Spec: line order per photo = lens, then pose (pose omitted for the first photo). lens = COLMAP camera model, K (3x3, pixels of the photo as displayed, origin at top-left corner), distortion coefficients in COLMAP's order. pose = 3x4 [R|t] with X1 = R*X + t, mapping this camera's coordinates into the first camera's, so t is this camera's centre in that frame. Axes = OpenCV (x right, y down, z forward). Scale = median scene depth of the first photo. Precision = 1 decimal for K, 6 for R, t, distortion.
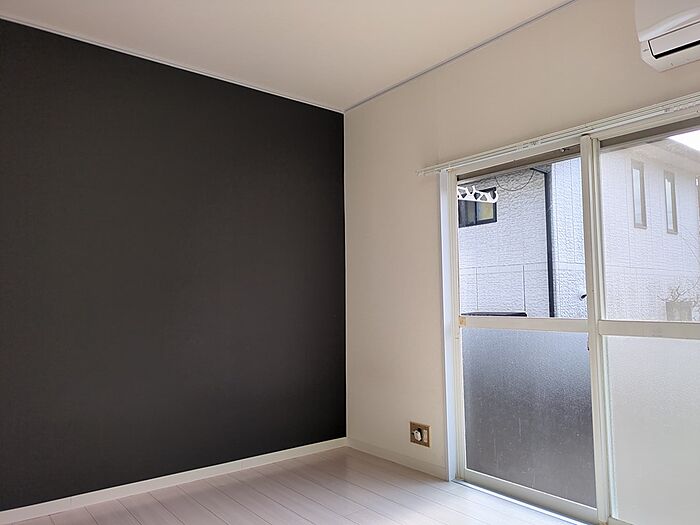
lens RADIAL K [[519.9, 0, 350.0], [0, 519.9, 262.5], [0, 0, 1]] dist [0.028860, -0.005369]
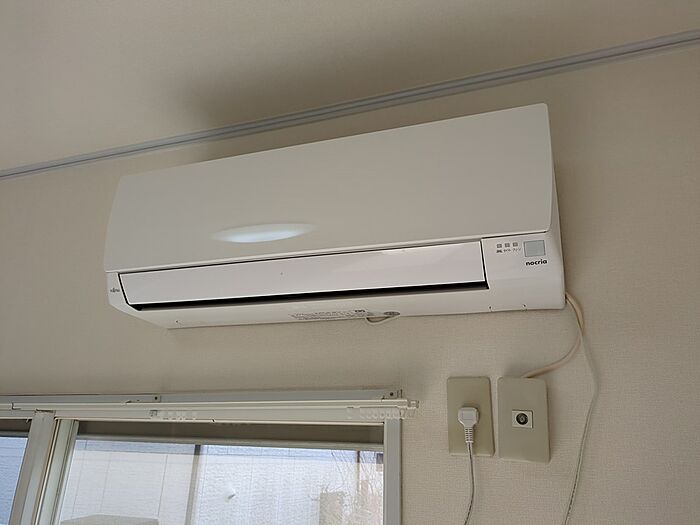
lens RADIAL K [[519.9, 0, 350.0], [0, 519.9, 262.5], [0, 0, 1]] dist [0.028860, -0.005369]
pose [[0.848567, 0.214616, 0.483606, 0.120277], [-0.077621, 0.954644, -0.287456, -0.072921], [-0.523364, 0.206387, 0.826737, 0.115074]]
